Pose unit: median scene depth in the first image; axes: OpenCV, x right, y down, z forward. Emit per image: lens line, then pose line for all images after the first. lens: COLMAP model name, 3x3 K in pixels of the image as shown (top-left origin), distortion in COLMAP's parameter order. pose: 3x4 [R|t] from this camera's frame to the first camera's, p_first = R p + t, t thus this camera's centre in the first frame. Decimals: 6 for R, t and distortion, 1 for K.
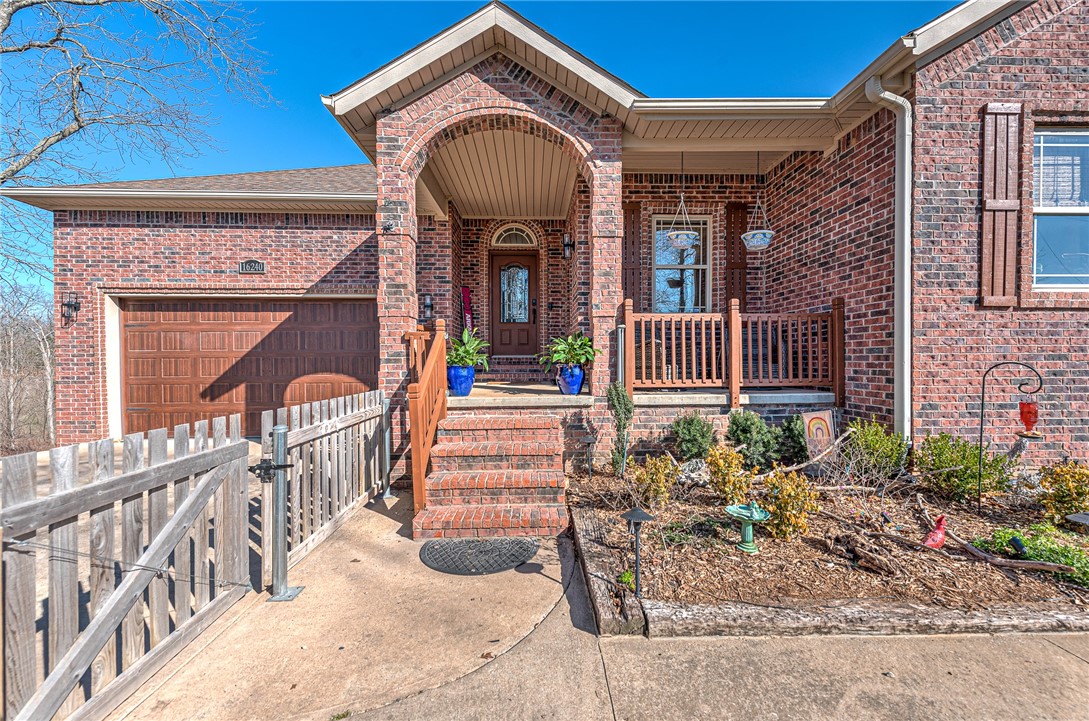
lens RADIAL K [[426.7, 0, 543.2], [0, 426.7, 362.3], [0, 0, 1]] dist [0.001771, -0.000124]
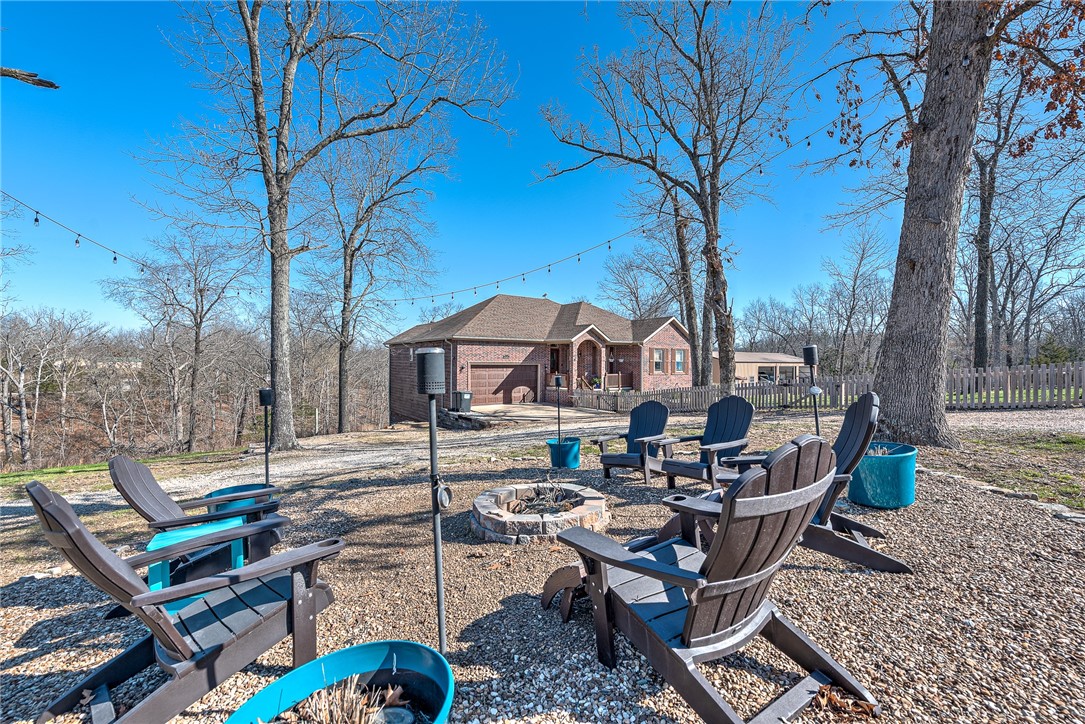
lens RADIAL K [[422.8, 0, 546.0], [0, 422.8, 362.1], [0, 0, 1]] dist [0.003945, -0.000737]
pose [[0.830218, 0.006690, 0.557398, -3.675792], [-0.005875, 0.999977, -0.003251, -0.259041], [-0.557408, -0.000575, 0.830239, -3.297620]]
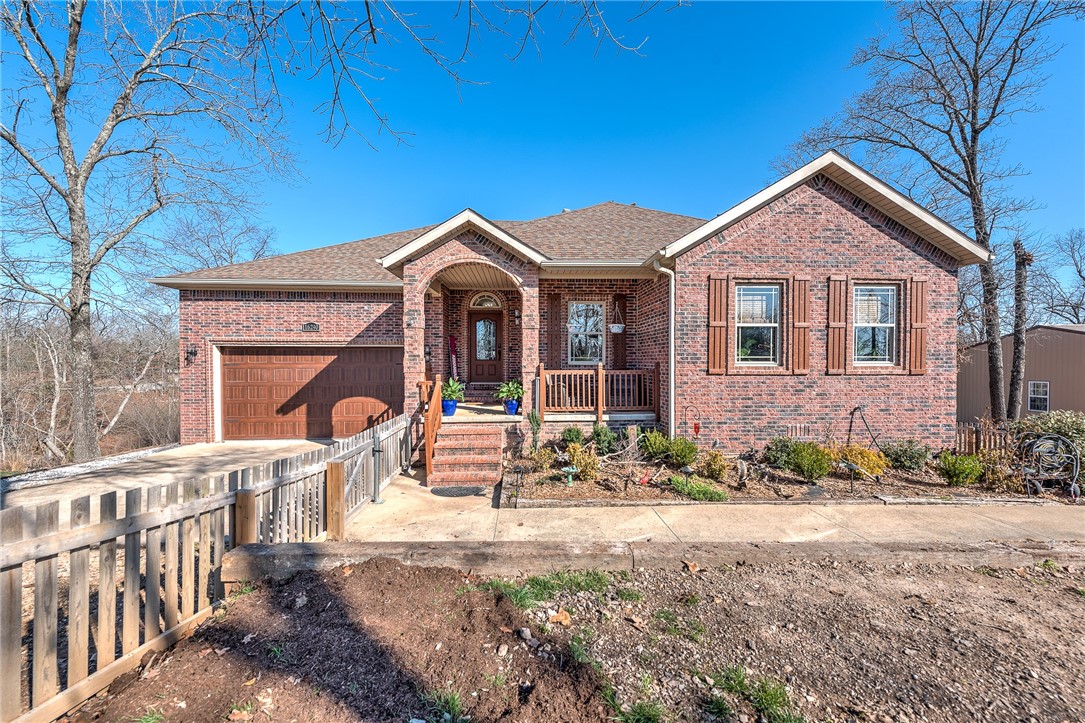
lens RADIAL K [[422.8, 0, 539.5], [0, 422.8, 365.4], [0, 0, 1]] dist [0.003945, -0.000737]
pose [[0.999667, 0.003580, 0.025540, 0.144734], [-0.003607, 0.999993, 0.001021, -0.140934], [-0.025536, -0.001113, 0.999673, -0.814712]]
